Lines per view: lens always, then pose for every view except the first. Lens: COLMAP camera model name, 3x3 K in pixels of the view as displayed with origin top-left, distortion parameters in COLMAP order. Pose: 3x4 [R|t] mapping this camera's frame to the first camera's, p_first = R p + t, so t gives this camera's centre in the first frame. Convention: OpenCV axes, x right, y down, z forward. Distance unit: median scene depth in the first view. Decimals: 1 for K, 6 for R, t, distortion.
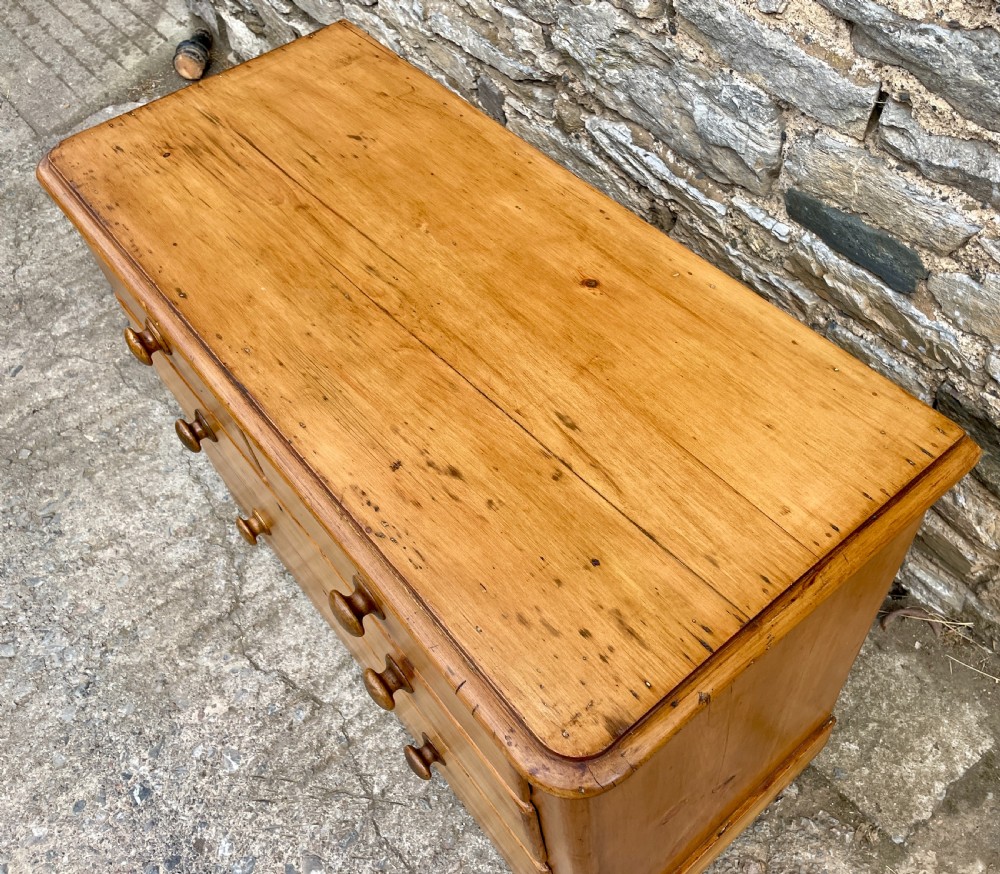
lens RADIAL K [[921.8, 0, 533.5], [0, 921.8, 414.0], [0, 0, 1]] dist [0.037976, 0.000000]
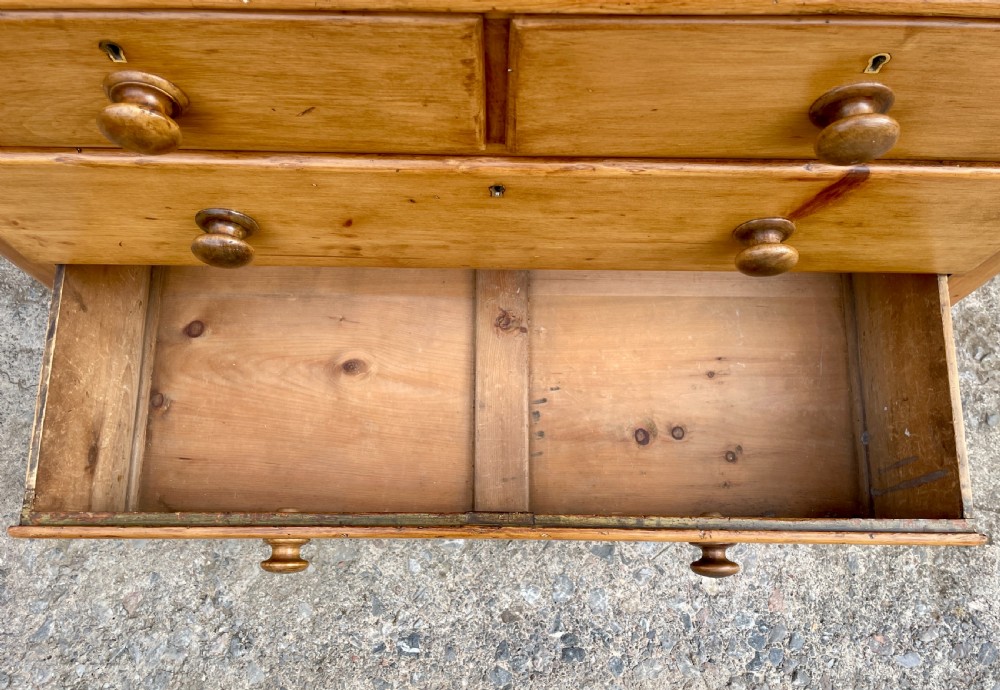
lens RADIAL K [[794.7, 0, 499.3], [0, 794.7, 355.5], [0, 0, 1]] dist [0.074880, -0.105540]
pose [[0.646724, -0.701349, 0.299762, -0.463106], [0.563360, 0.704184, 0.432145, -0.056887], [-0.514173, -0.110604, 0.850525, 0.419797]]
